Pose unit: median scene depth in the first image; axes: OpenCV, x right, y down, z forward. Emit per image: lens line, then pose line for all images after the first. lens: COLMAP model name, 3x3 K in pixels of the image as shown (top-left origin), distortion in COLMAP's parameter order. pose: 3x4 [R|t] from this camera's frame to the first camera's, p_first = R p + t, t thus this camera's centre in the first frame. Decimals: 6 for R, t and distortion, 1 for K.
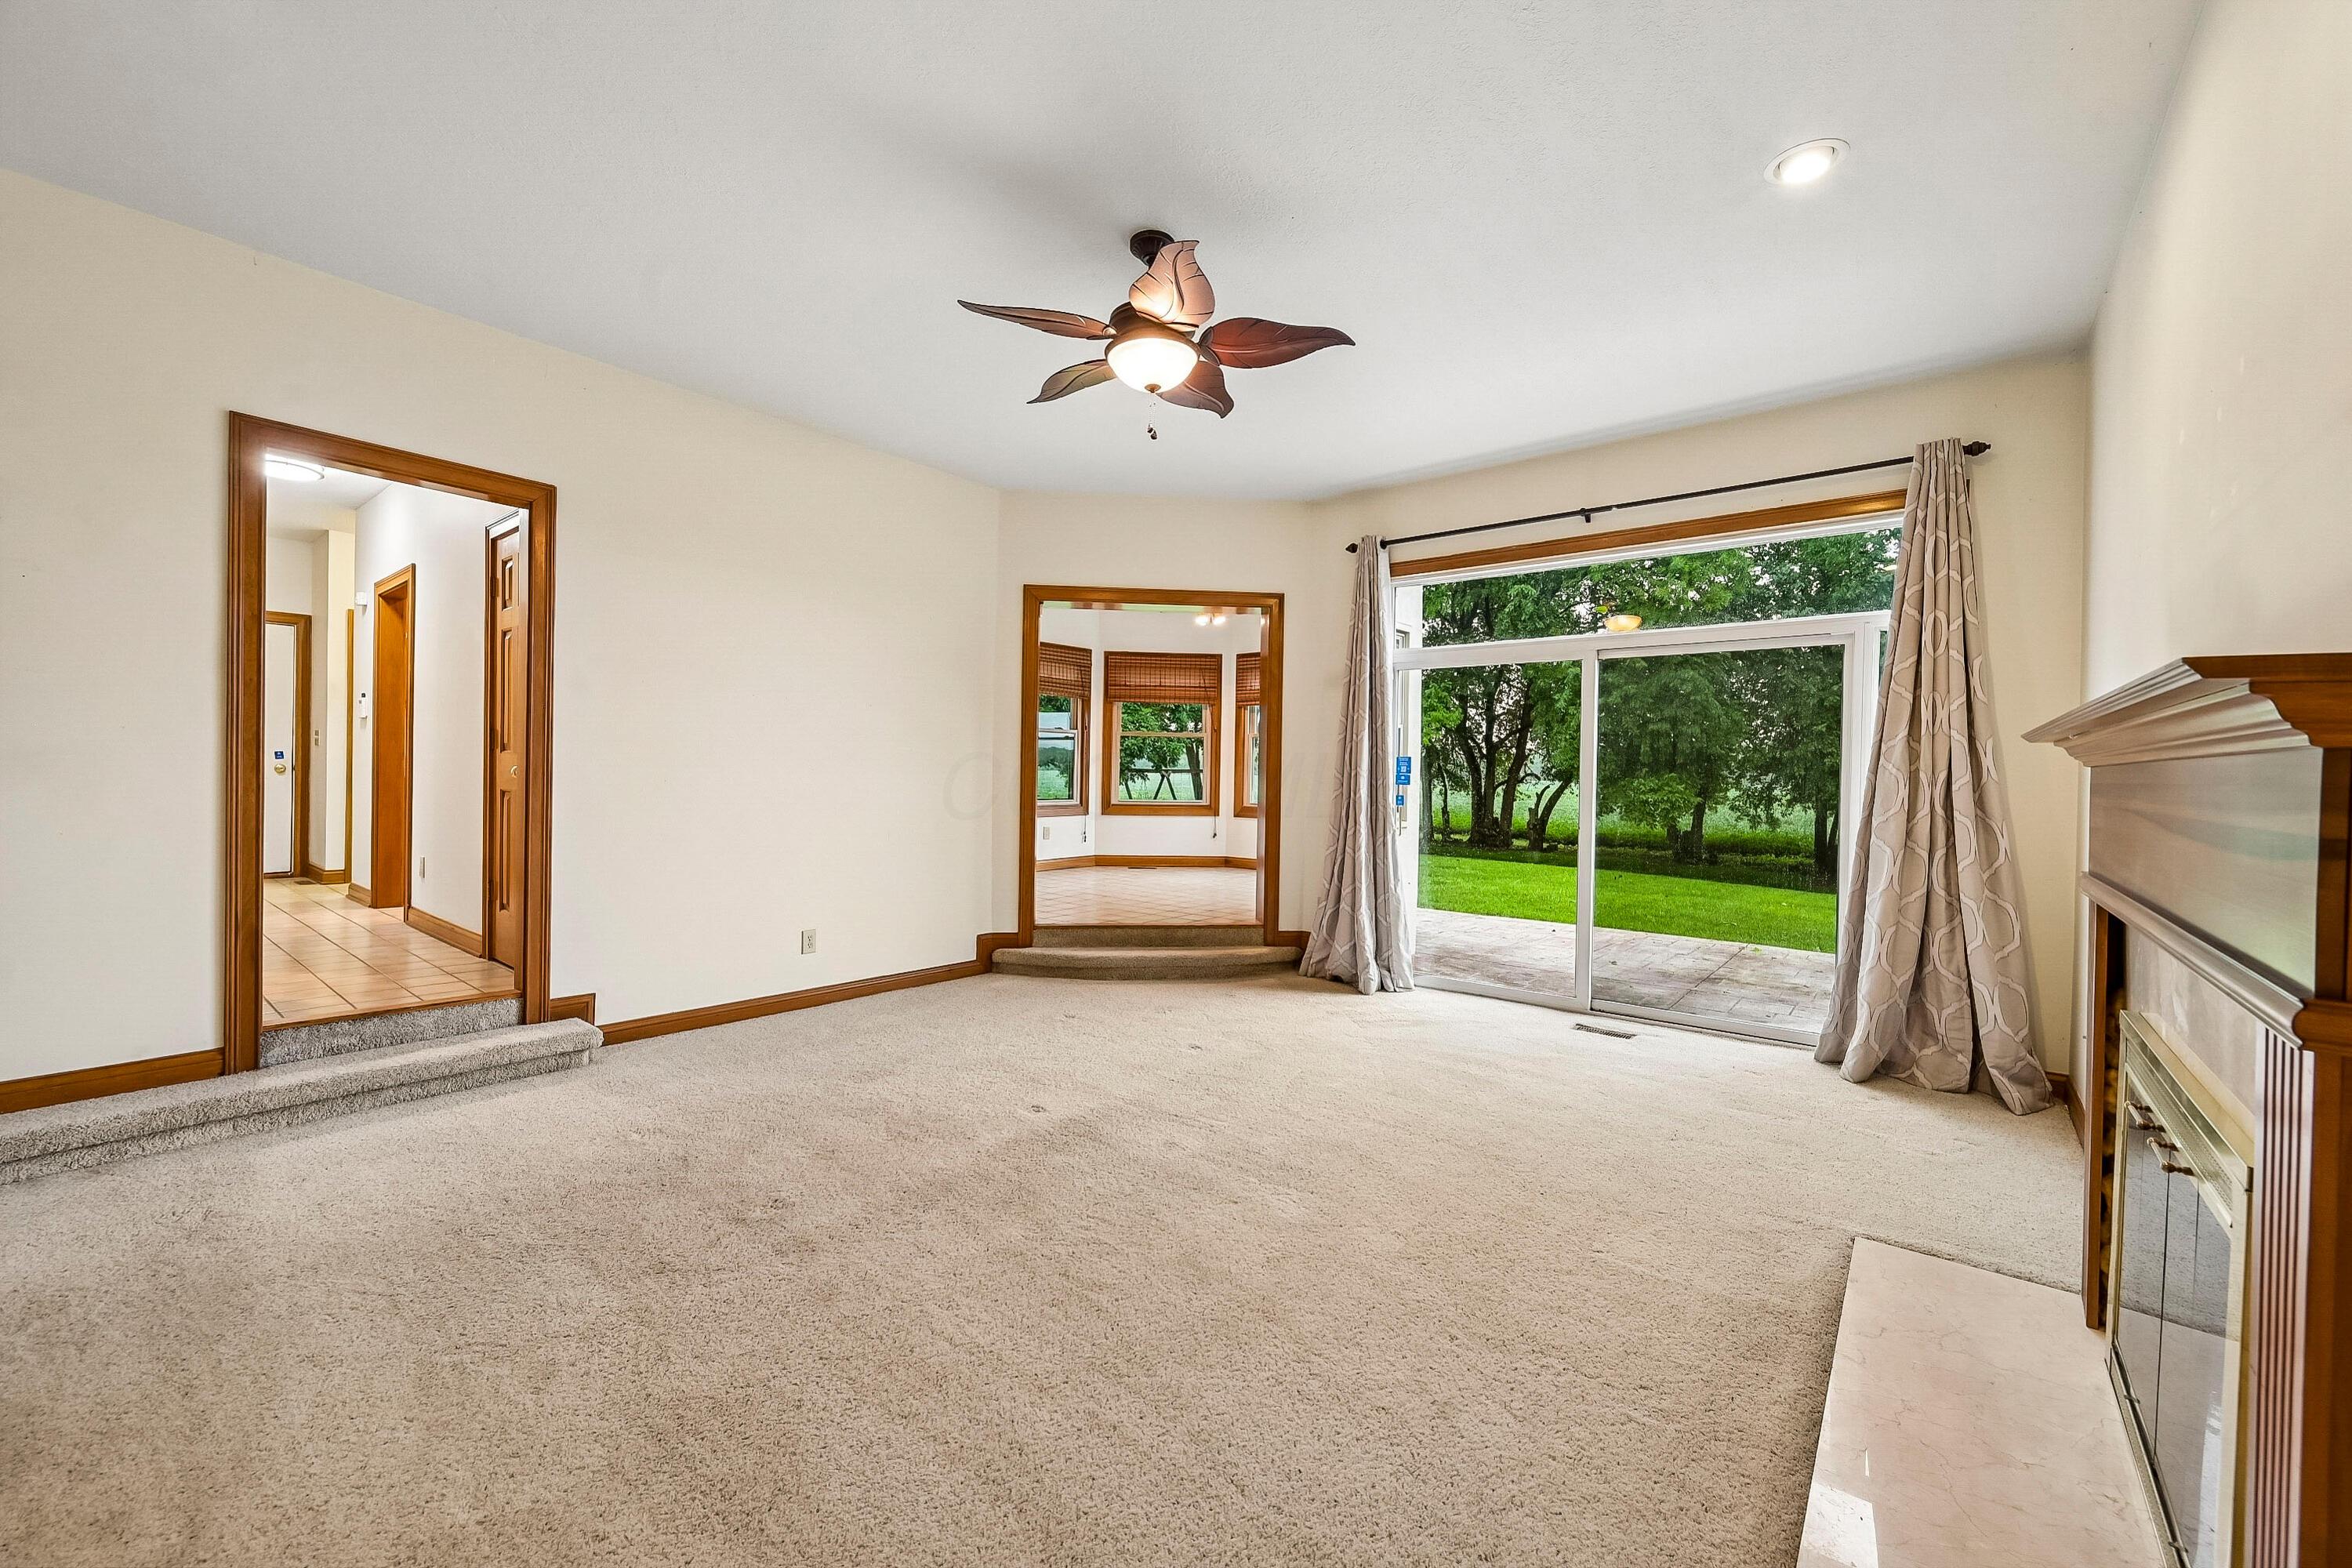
lens RADIAL K [[931.8, 0, 1170.5], [0, 931.8, 779.5], [0, 0, 1]] dist [-0.000762, 0.000196]
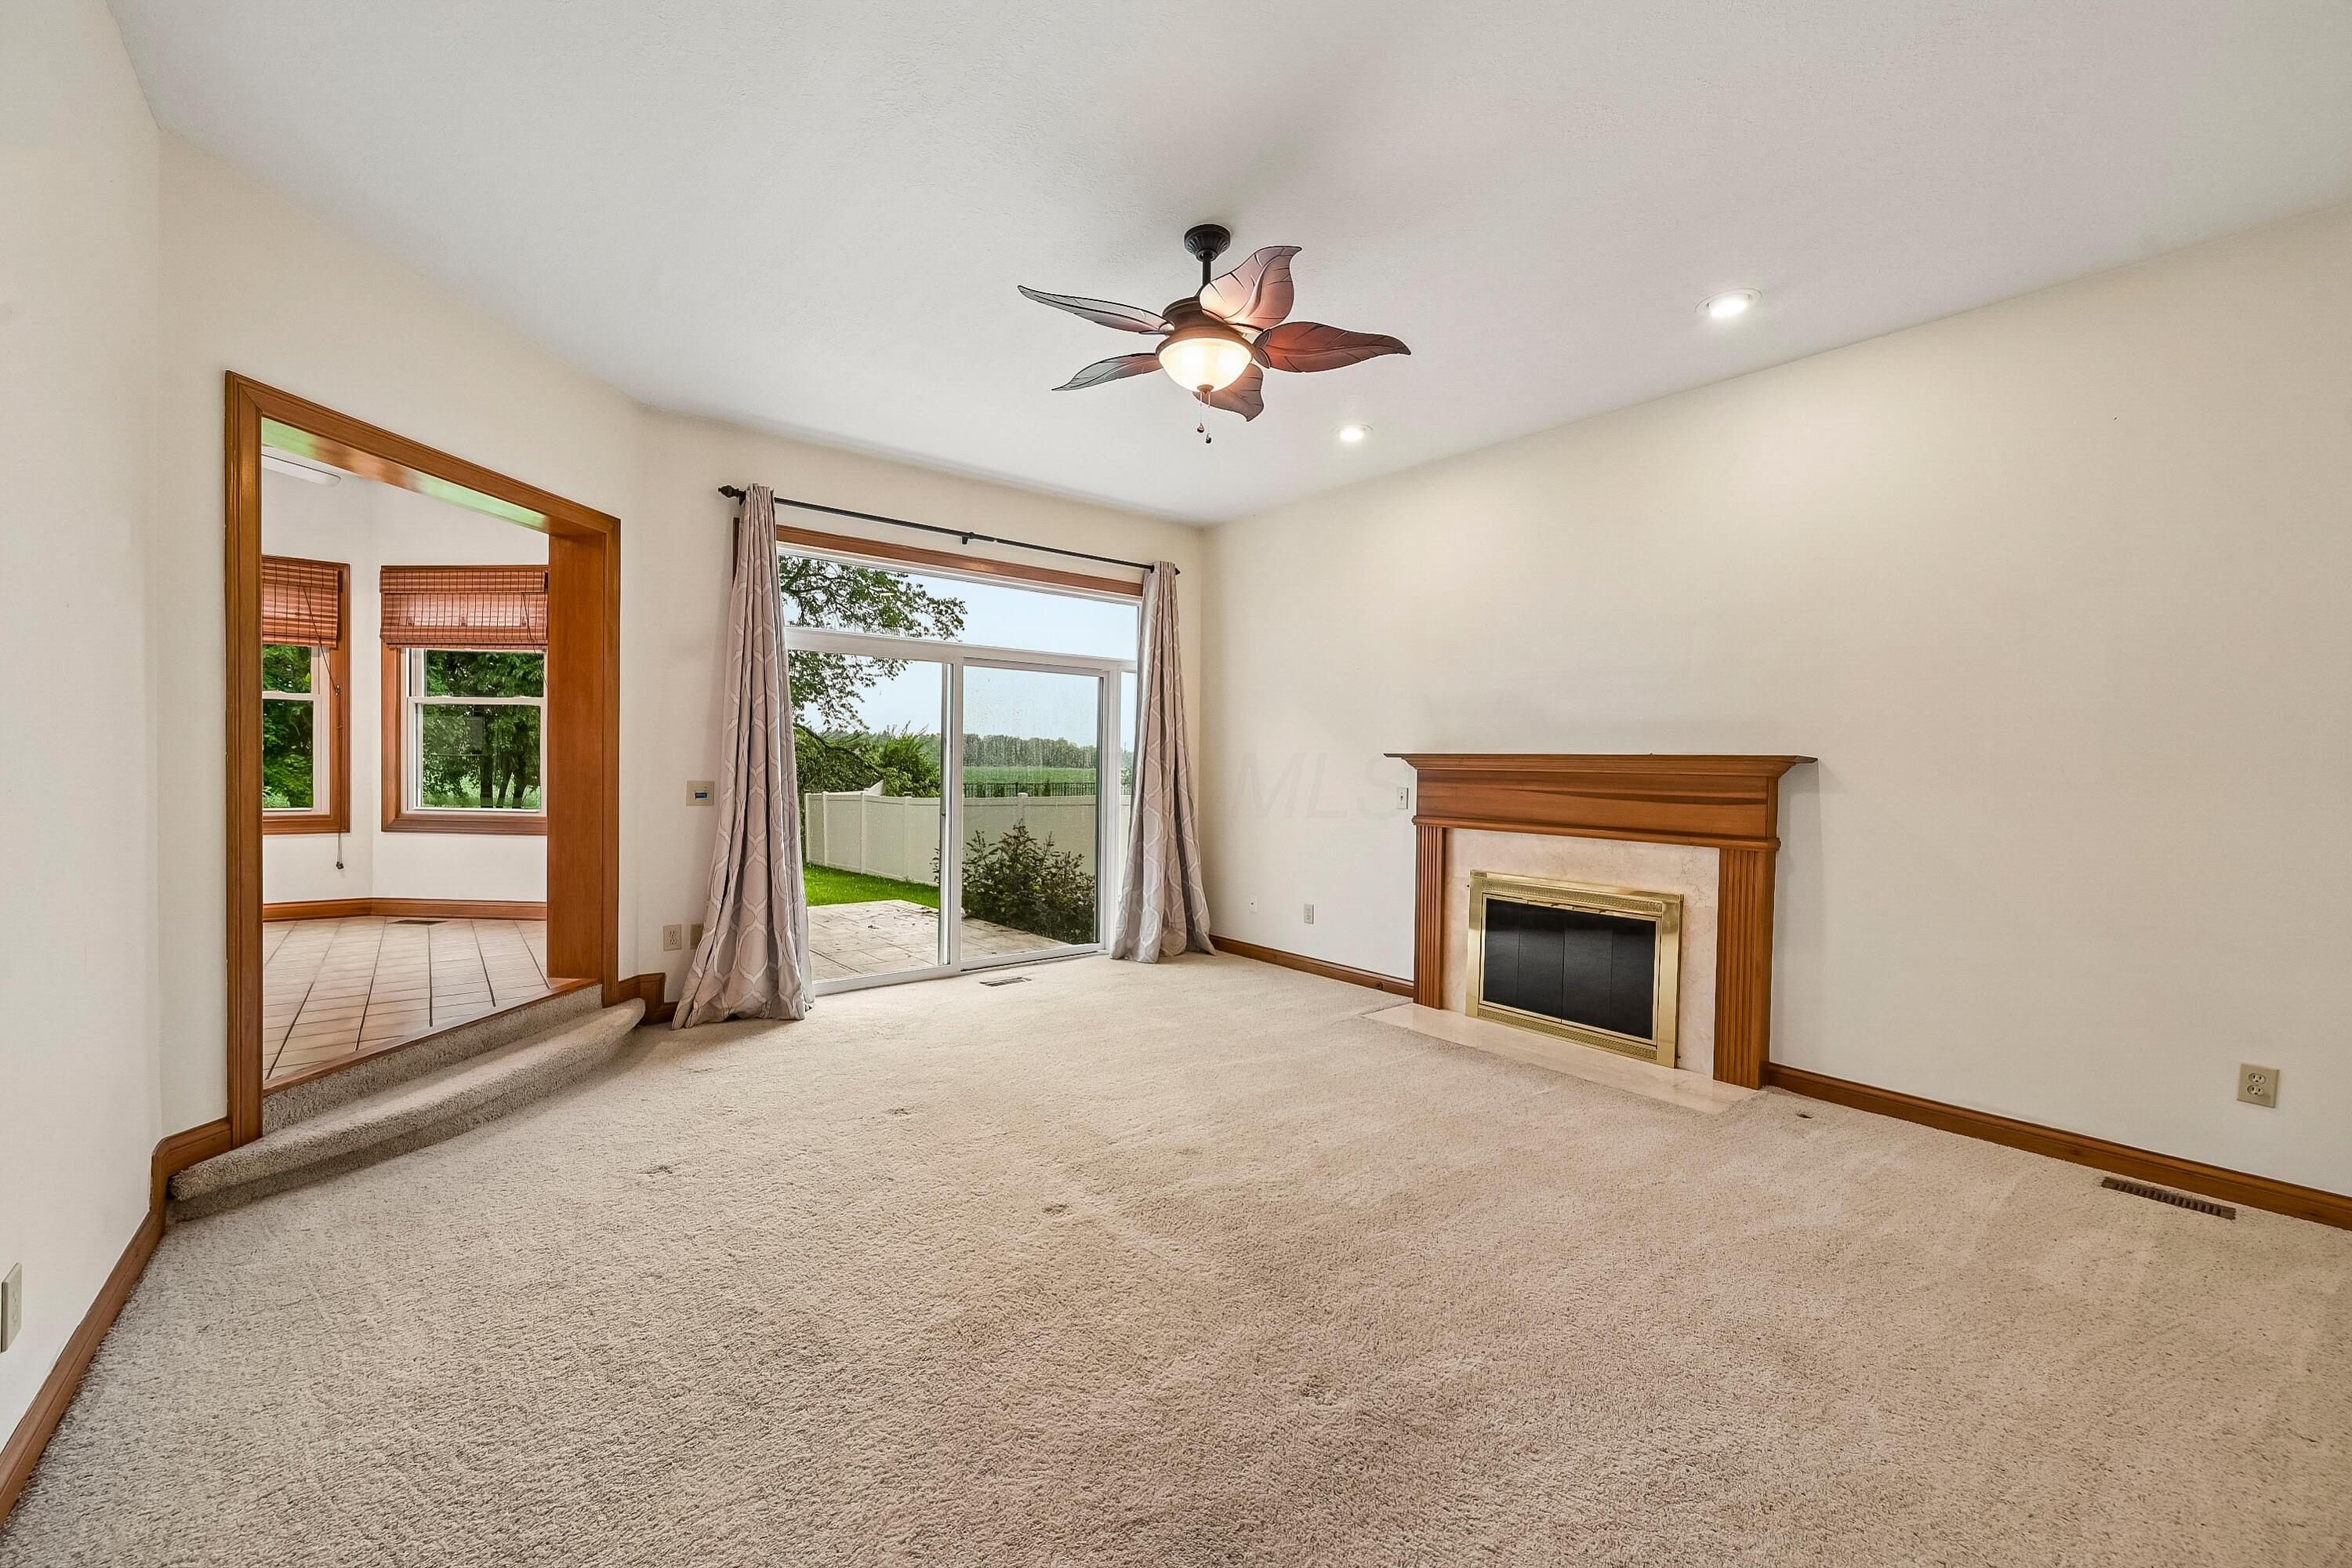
lens RADIAL K [[931.8, 0, 1178.6], [0, 931.8, 772.7], [0, 0, 1]] dist [-0.000762, 0.000196]
pose [[0.196766, -0.022159, 0.980200, -0.330671], [-0.005094, 0.999708, 0.023622, -0.013818], [-0.980437, -0.009641, 0.196595, 0.277393]]
